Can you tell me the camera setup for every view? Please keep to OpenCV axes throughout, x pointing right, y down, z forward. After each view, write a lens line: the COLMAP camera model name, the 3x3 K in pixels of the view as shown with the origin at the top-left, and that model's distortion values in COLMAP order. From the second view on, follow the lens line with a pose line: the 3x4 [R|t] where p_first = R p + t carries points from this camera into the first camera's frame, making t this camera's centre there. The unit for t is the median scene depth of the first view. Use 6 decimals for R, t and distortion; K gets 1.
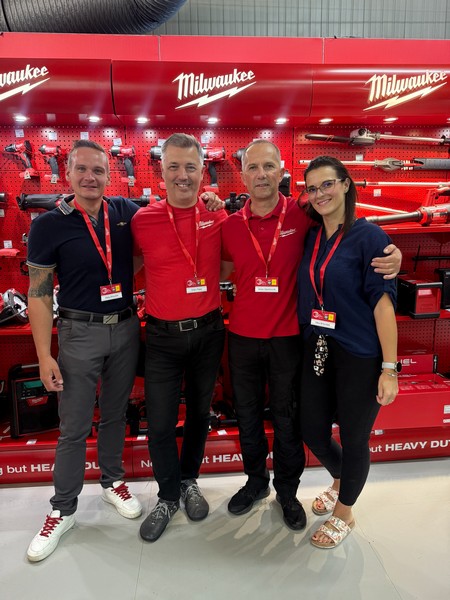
lens RADIAL K [[420.0, 0, 225.0], [0, 420.0, 300.0], [0, 0, 1]] dist [-0.037686, 0.000595]
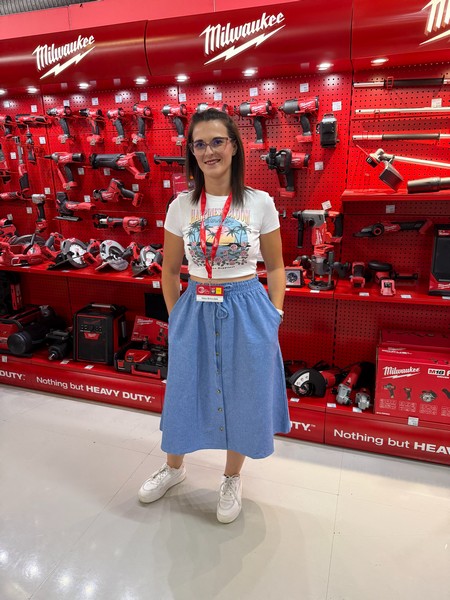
lens RADIAL K [[425.6, 0, 225.0], [0, 425.6, 300.0], [0, 0, 1]] dist [0.075941, -0.118168]
pose [[0.914379, 0.114773, -0.388251, 0.396466], [-0.080551, 0.991377, 0.103360, -0.009795], [0.396766, -0.063236, 0.915739, 0.038120]]
